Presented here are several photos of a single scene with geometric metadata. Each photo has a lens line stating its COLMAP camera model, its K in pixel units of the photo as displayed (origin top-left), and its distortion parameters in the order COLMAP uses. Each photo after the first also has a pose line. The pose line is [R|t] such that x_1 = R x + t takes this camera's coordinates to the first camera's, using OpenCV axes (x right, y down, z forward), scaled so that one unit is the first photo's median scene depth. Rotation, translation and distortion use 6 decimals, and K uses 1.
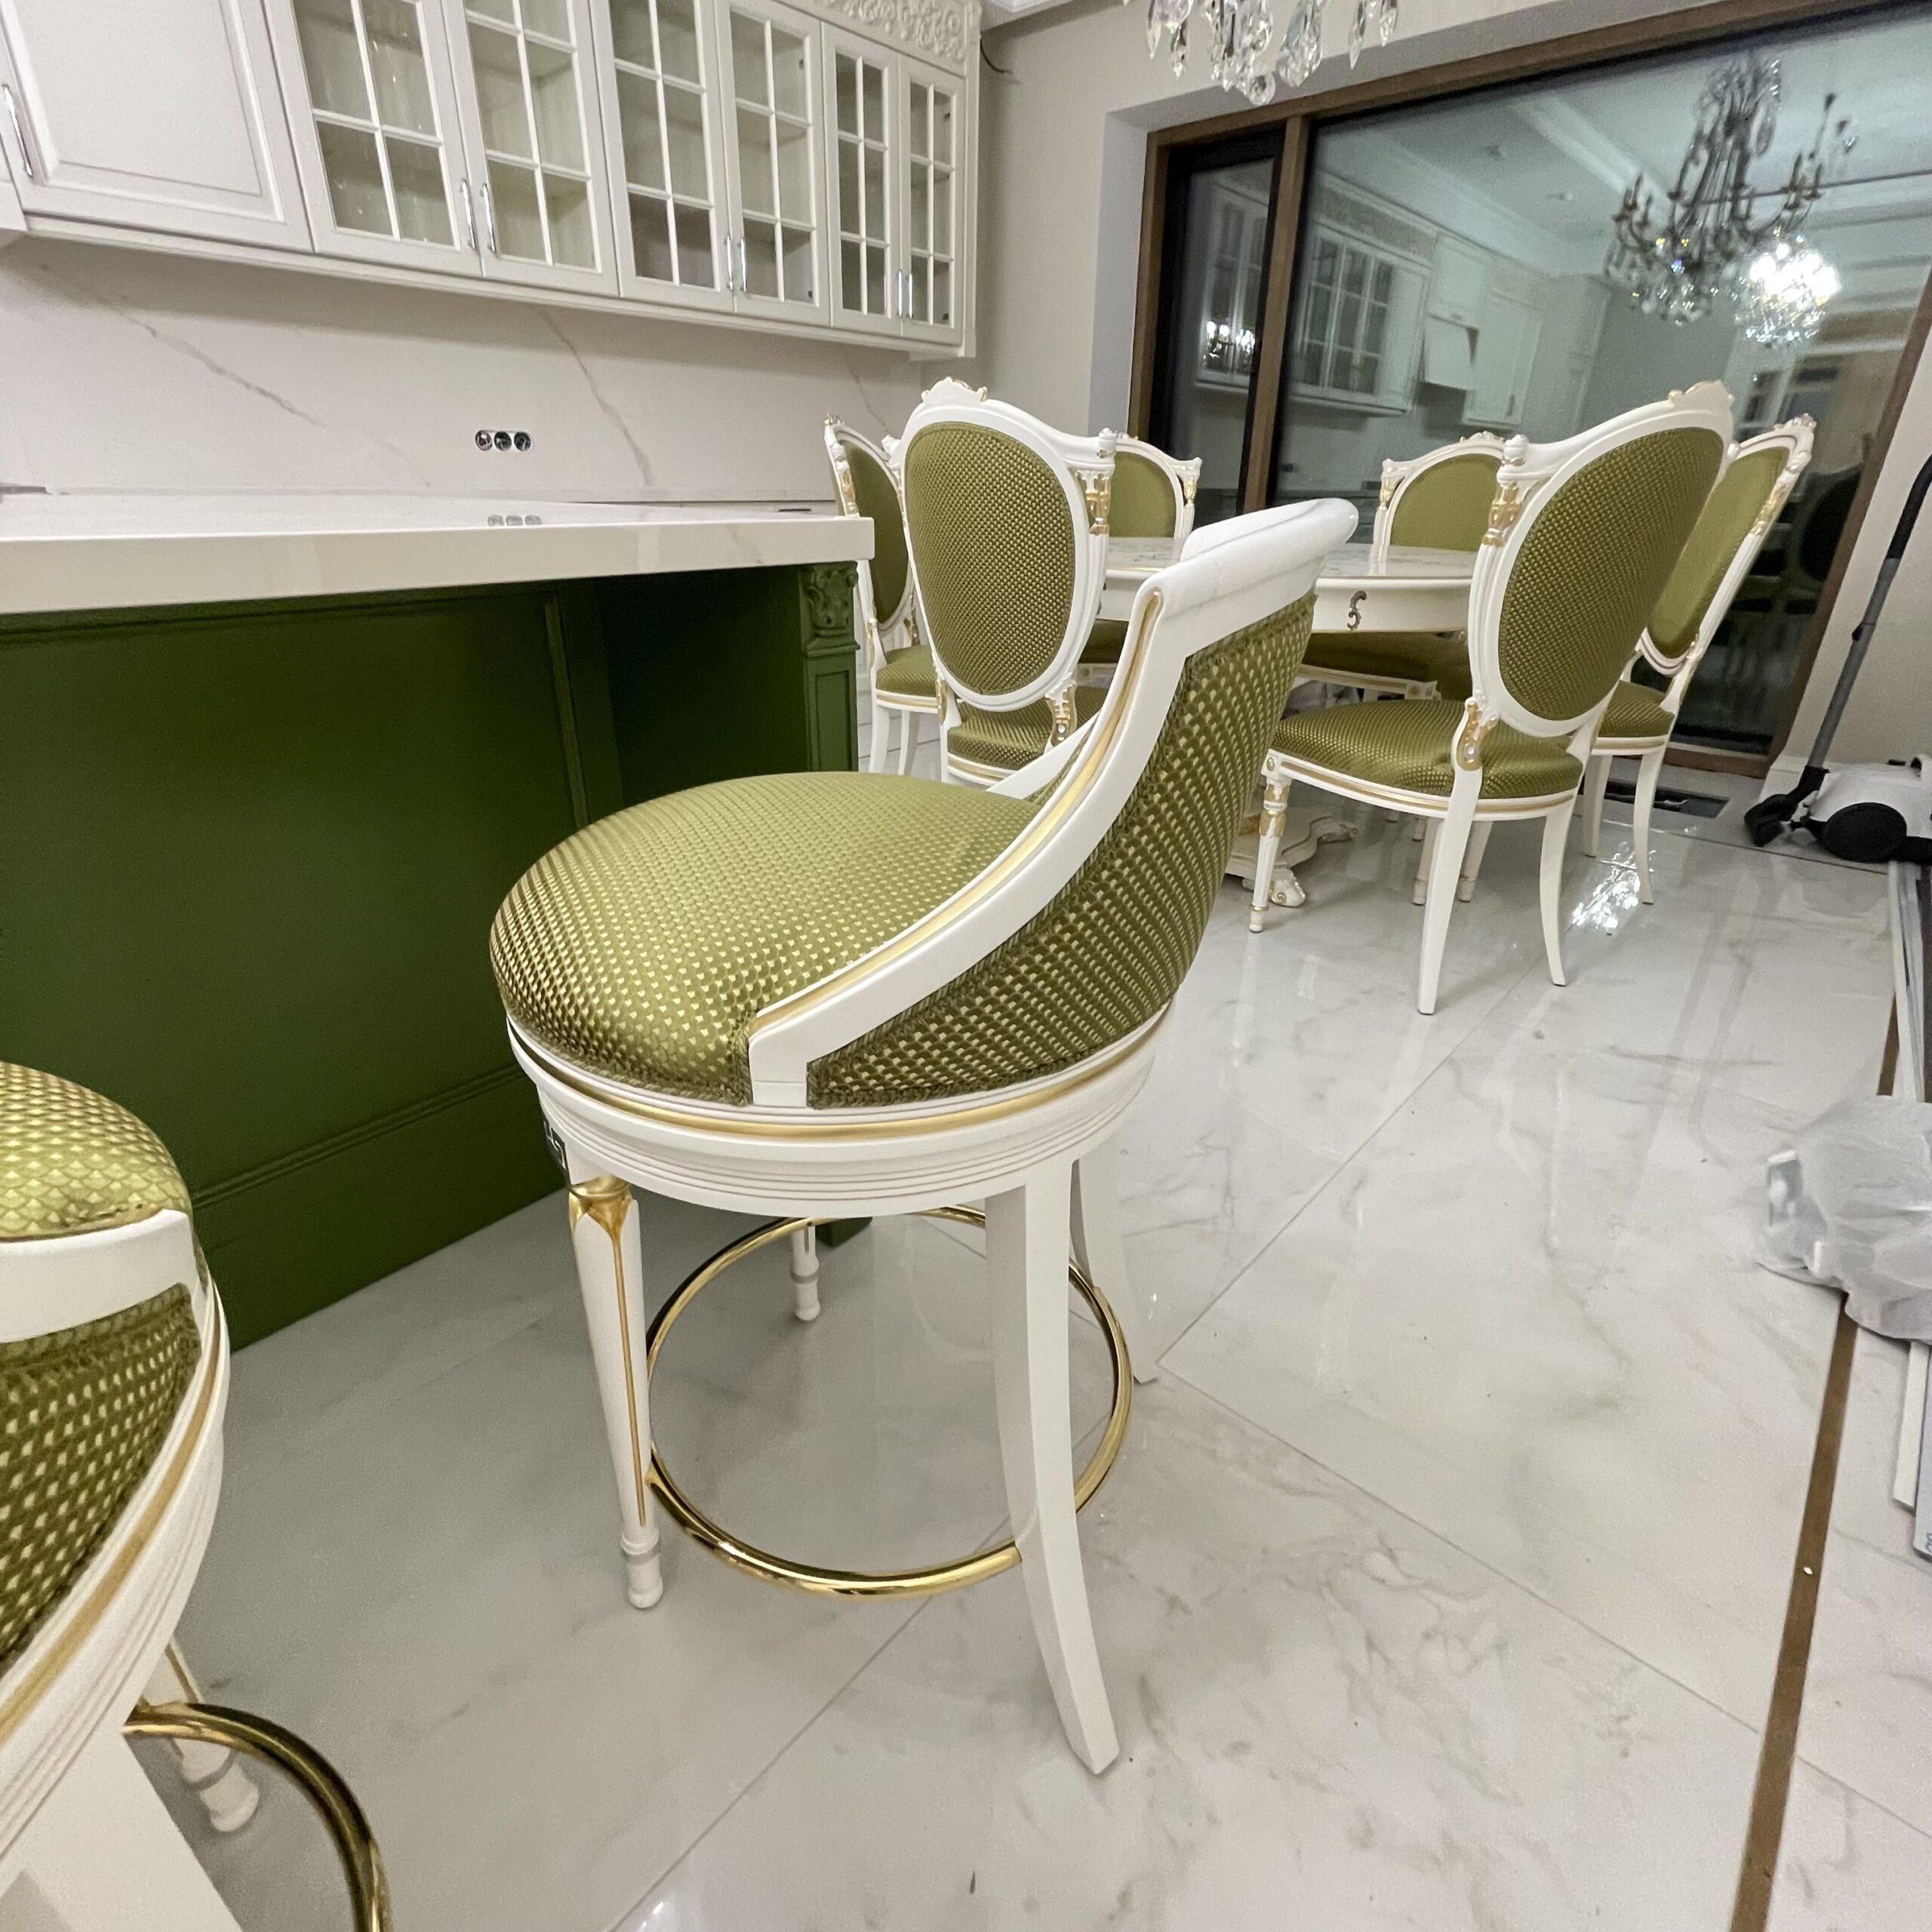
lens RADIAL K [[1027.6, 0, 963.1], [0, 1027.6, 945.0], [0, 0, 1]] dist [-0.015185, 0.008527]
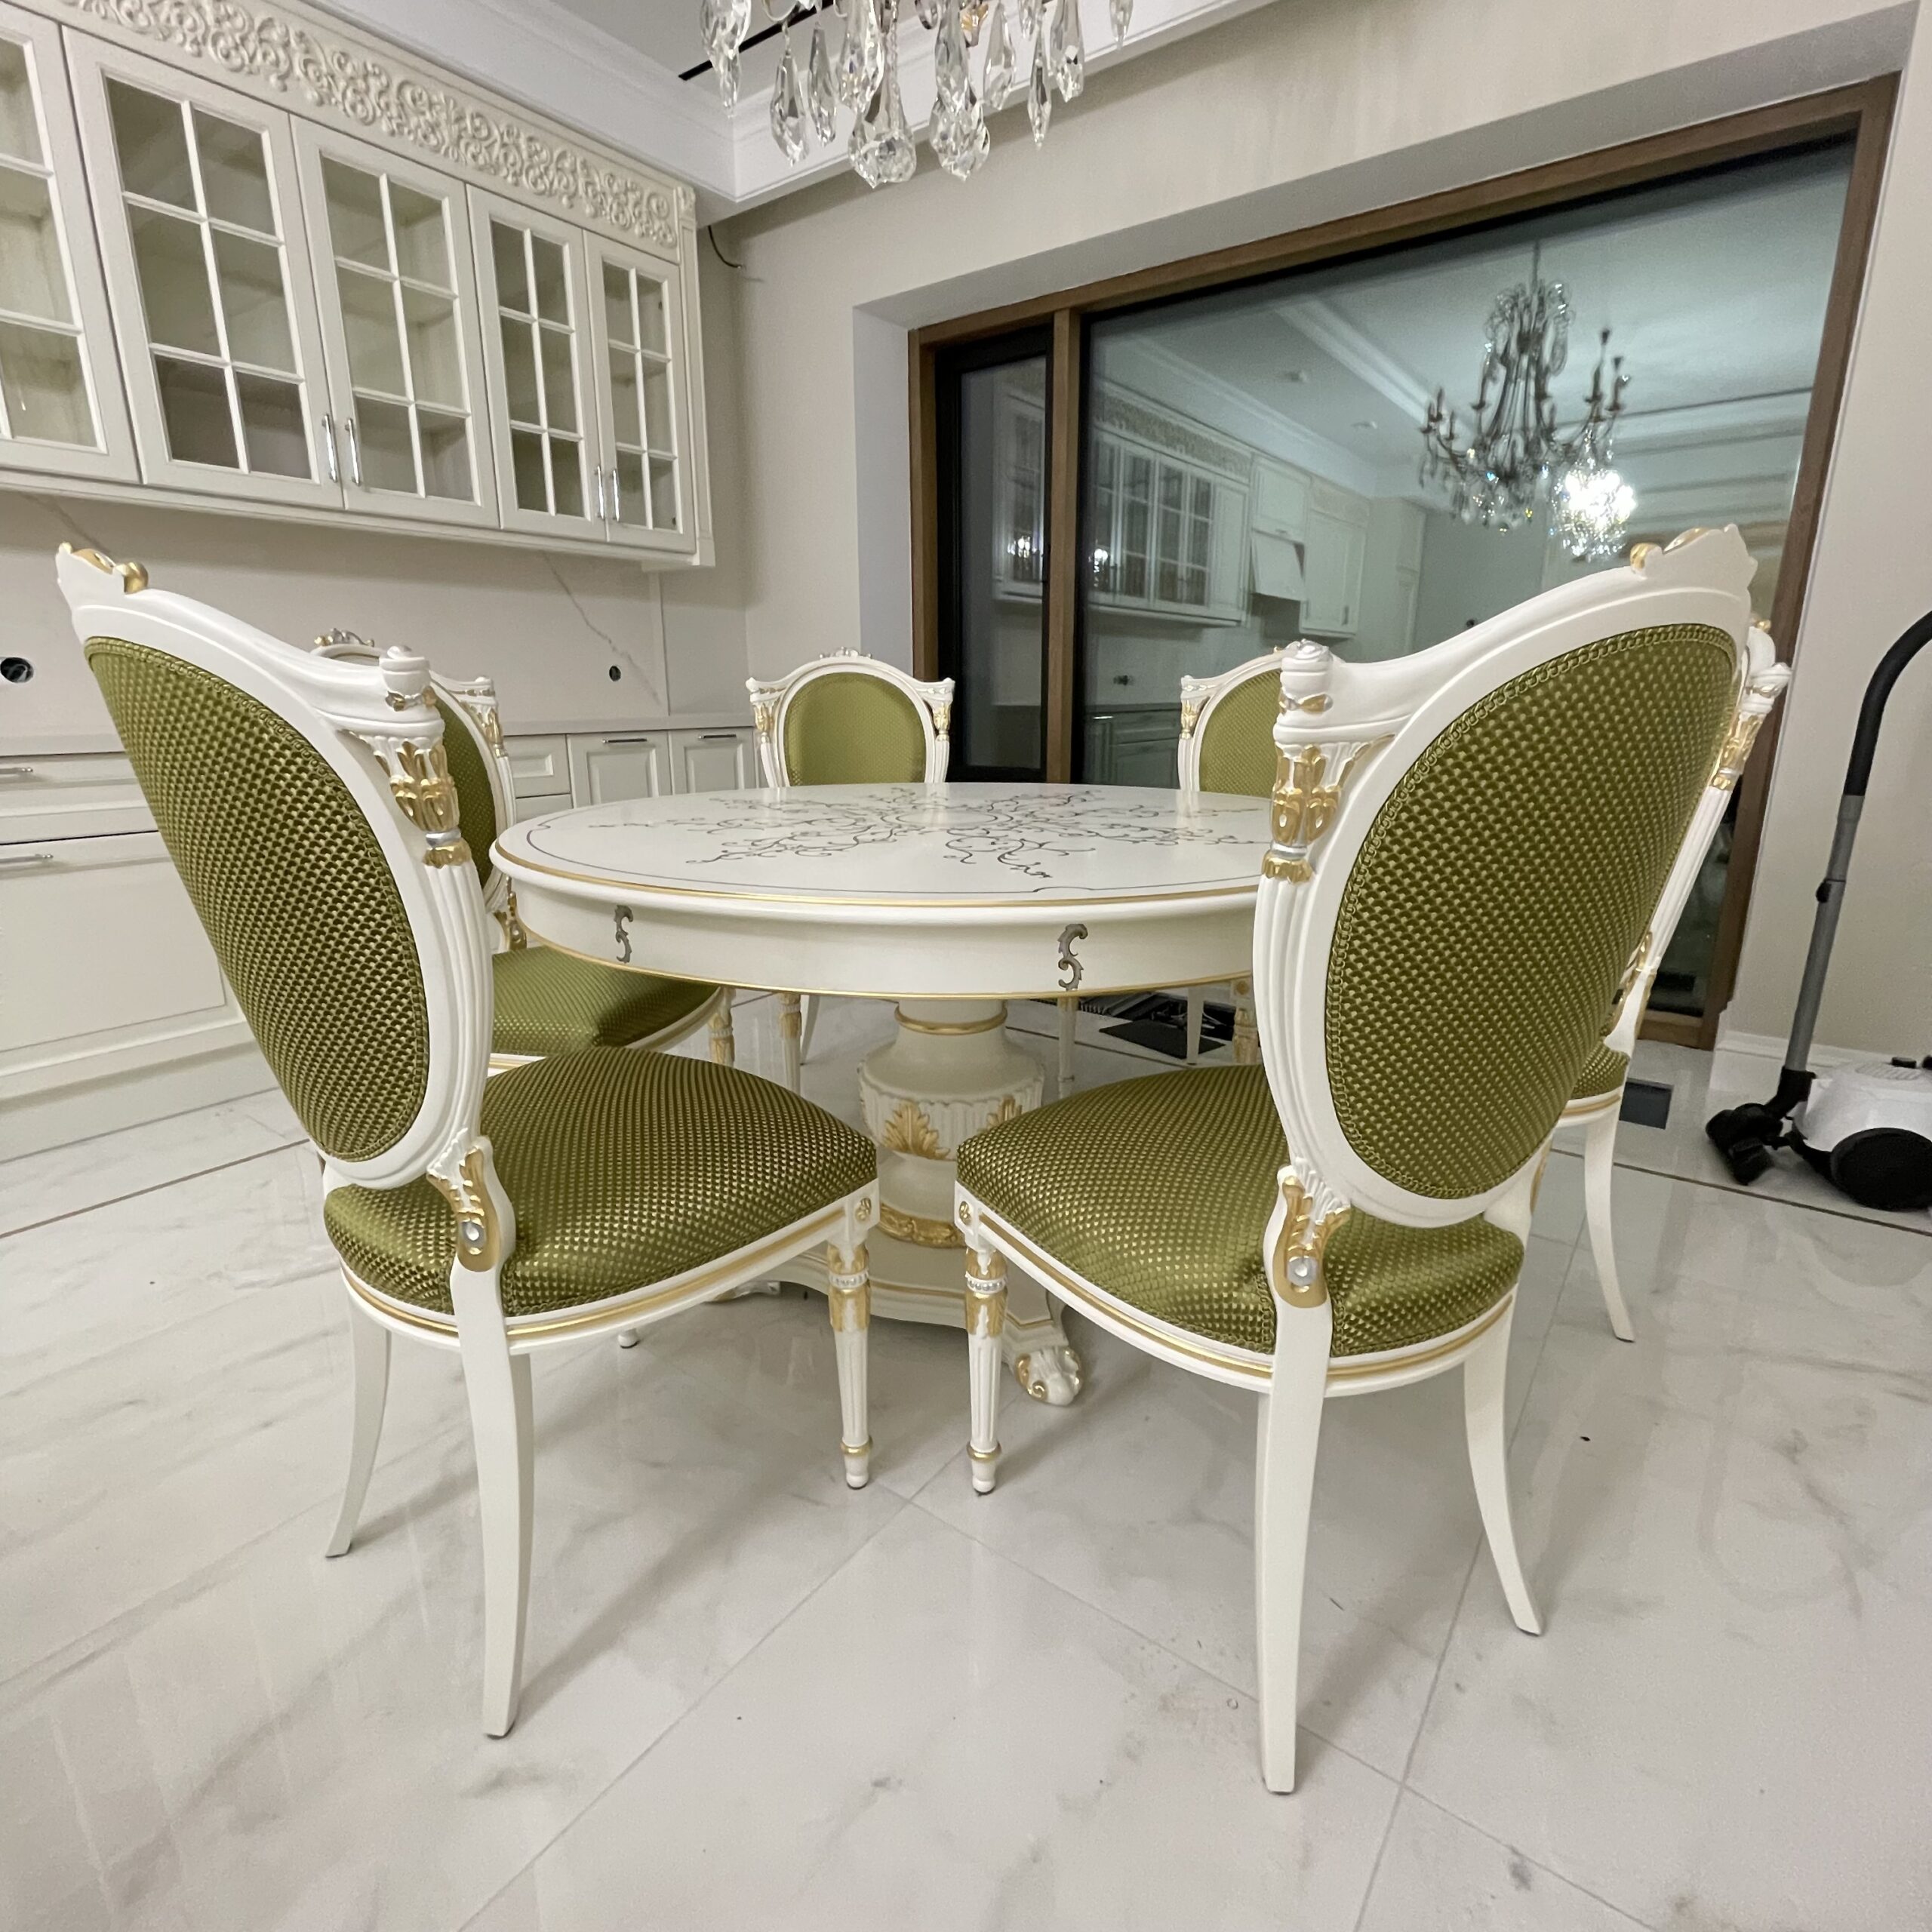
lens RADIAL K [[1027.6, 0, 963.1], [0, 1027.6, 945.0], [0, 0, 1]] dist [-0.015185, 0.008527]
pose [[0.995268, -0.038281, 0.089307, 0.133950], [0.053739, 0.982617, -0.177698, -0.115343], [-0.080952, 0.181656, 0.980024, 0.230153]]
